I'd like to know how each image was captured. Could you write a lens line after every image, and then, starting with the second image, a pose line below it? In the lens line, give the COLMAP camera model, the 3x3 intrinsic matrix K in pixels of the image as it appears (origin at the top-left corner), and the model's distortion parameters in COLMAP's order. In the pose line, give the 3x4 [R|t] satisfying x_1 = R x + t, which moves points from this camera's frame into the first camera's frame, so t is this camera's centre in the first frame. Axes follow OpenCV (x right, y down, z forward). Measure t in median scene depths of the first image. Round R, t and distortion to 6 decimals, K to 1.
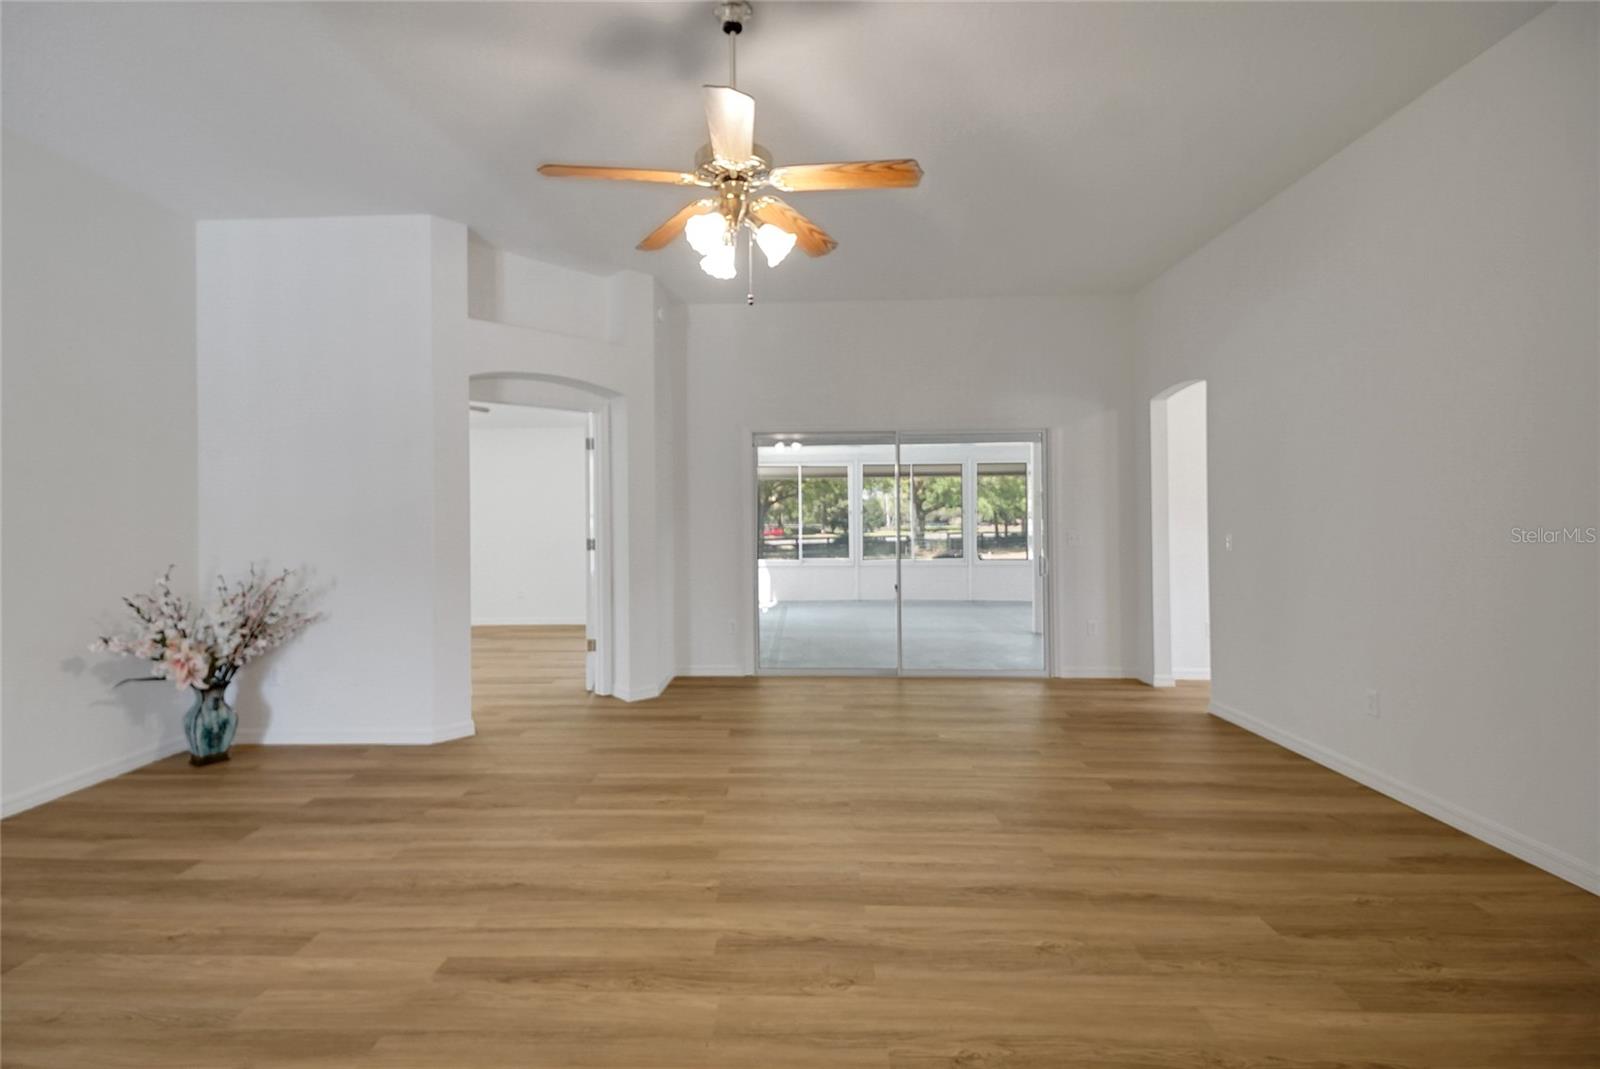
lens RADIAL K [[711.4, 0, 783.0], [0, 711.4, 527.4], [0, 0, 1]] dist [0.055644, -0.025960]
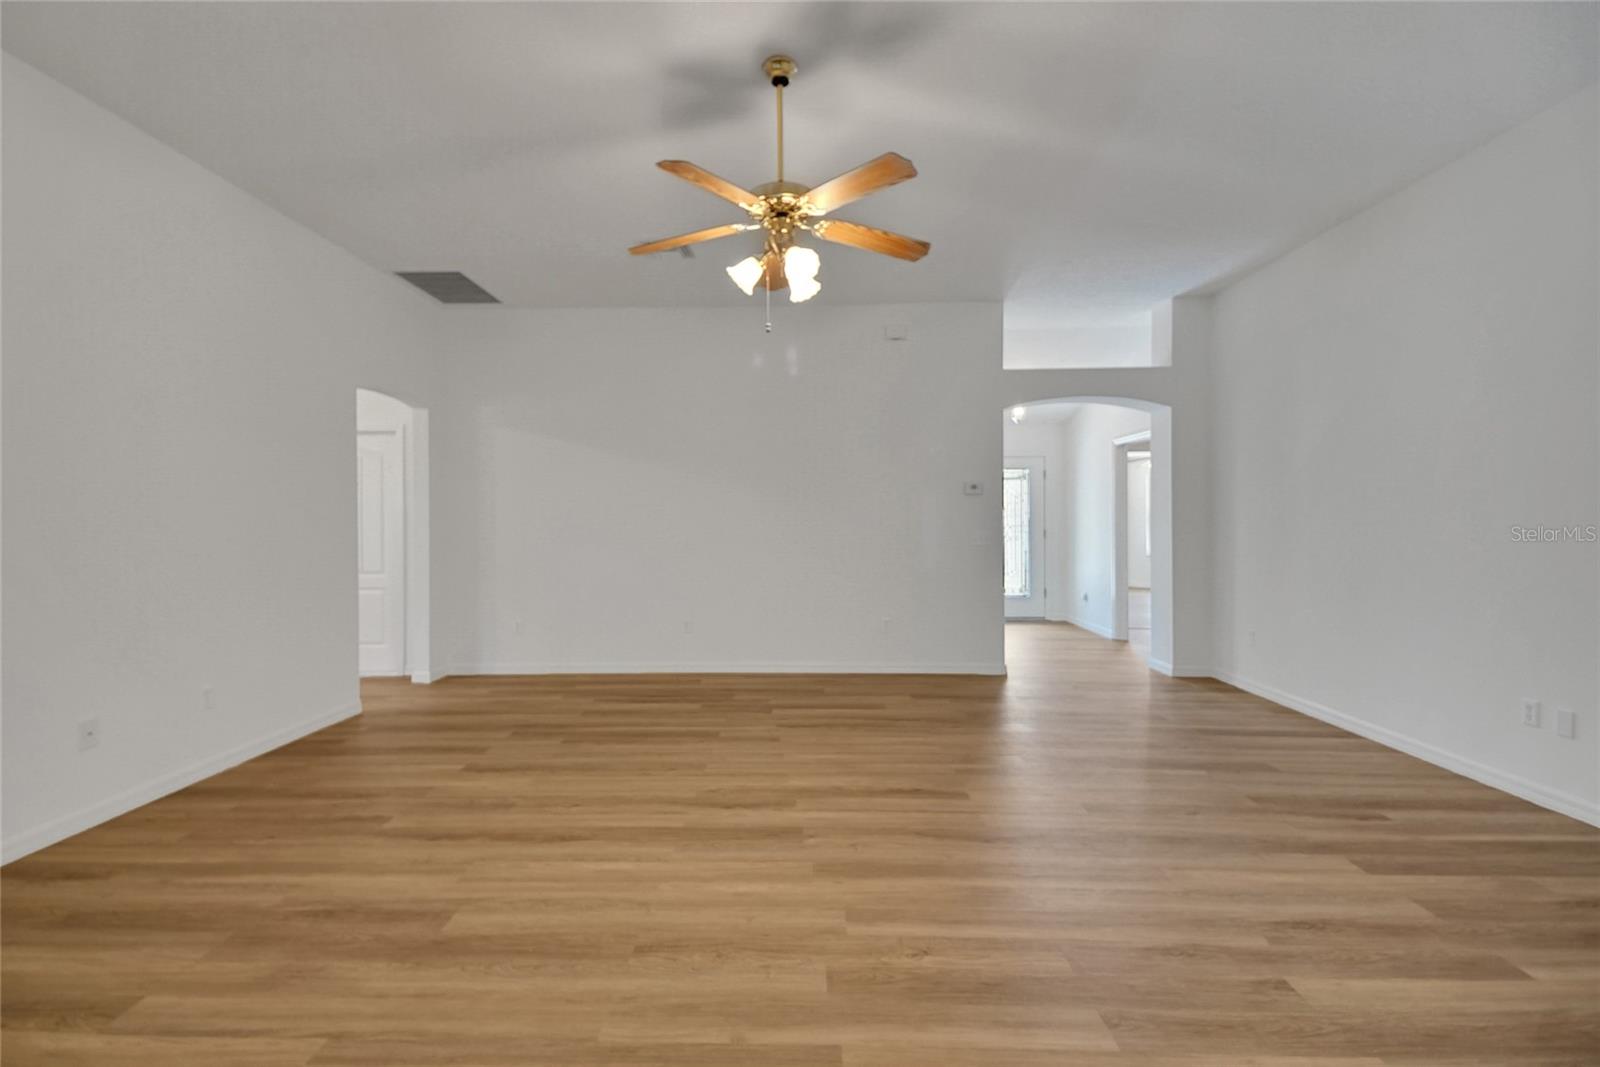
lens RADIAL K [[711.4, 0, 783.0], [0, 711.4, 526.4], [0, 0, 1]] dist [0.055644, -0.025960]
pose [[-0.999893, 0.014028, -0.004227, -0.055717], [0.013942, 0.999707, 0.019775, -0.014366], [0.004503, 0.019714, -0.999796, 2.016987]]
